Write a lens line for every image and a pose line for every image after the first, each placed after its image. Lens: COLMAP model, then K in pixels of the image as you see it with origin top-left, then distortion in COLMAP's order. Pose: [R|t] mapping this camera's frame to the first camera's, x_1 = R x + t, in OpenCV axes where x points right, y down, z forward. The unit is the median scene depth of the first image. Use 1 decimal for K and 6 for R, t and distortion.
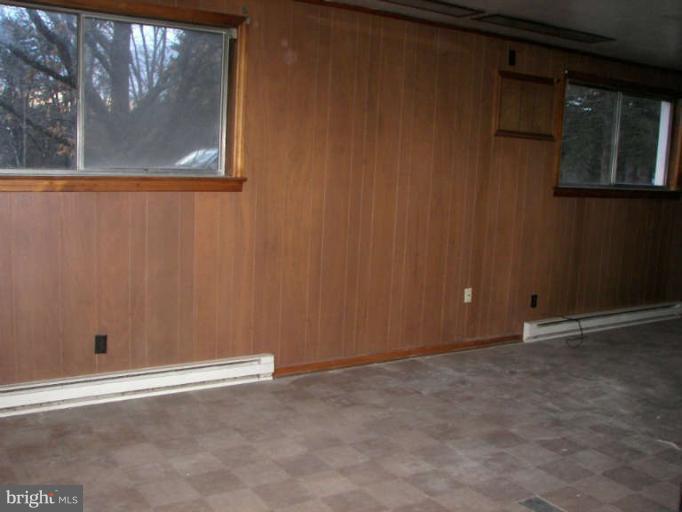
lens RADIAL K [[744.1, 0, 341.0], [0, 744.1, 256.0], [0, 0, 1]] dist [-0.214228, 0.250304]
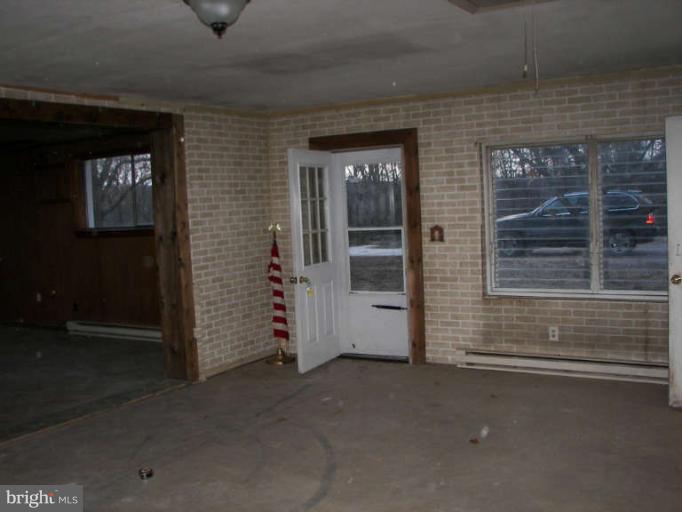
lens RADIAL K [[744.1, 0, 341.0], [0, 744.1, 256.0], [0, 0, 1]] dist [-0.214228, 0.250304]
pose [[0.412946, 0.002873, -0.910751, 1.849067], [-0.061389, 0.997809, -0.024687, -0.040955], [0.908684, 0.066104, 0.412217, 0.876212]]
